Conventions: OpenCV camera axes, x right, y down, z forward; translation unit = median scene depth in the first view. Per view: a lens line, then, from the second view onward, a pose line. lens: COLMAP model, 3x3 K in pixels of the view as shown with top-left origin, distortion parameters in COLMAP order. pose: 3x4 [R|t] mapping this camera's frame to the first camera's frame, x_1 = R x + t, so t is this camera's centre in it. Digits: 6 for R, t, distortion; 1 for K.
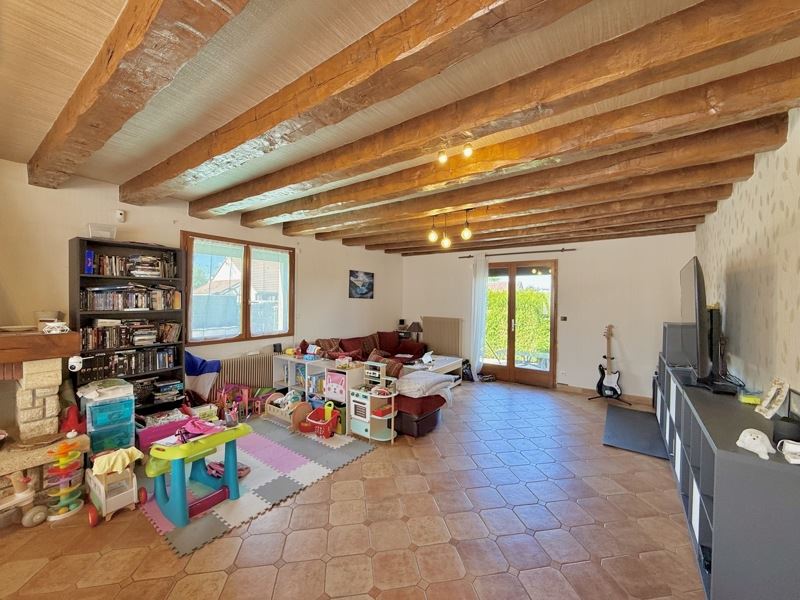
lens RADIAL K [[320.2, 0, 400.0], [0, 320.2, 302.2], [0, 0, 1]] dist [0.001645, 0.000444]
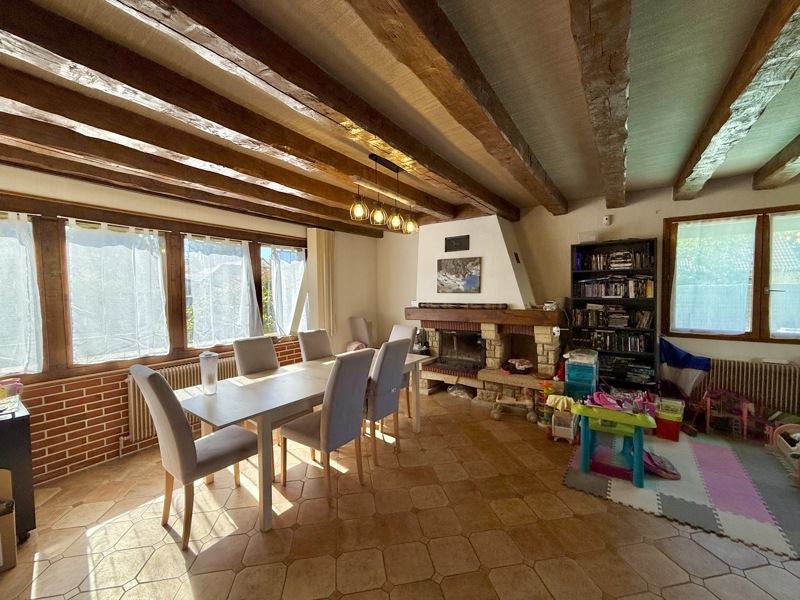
lens RADIAL K [[320.2, 0, 398.9], [0, 320.2, 302.0], [0, 0, 1]] dist [0.001645, 0.000444]
pose [[0.018274, 0.033301, -0.999278, 0.357249], [-0.001255, 0.999445, 0.033283, 0.002874], [0.999832, 0.000645, 0.018305, 0.184132]]
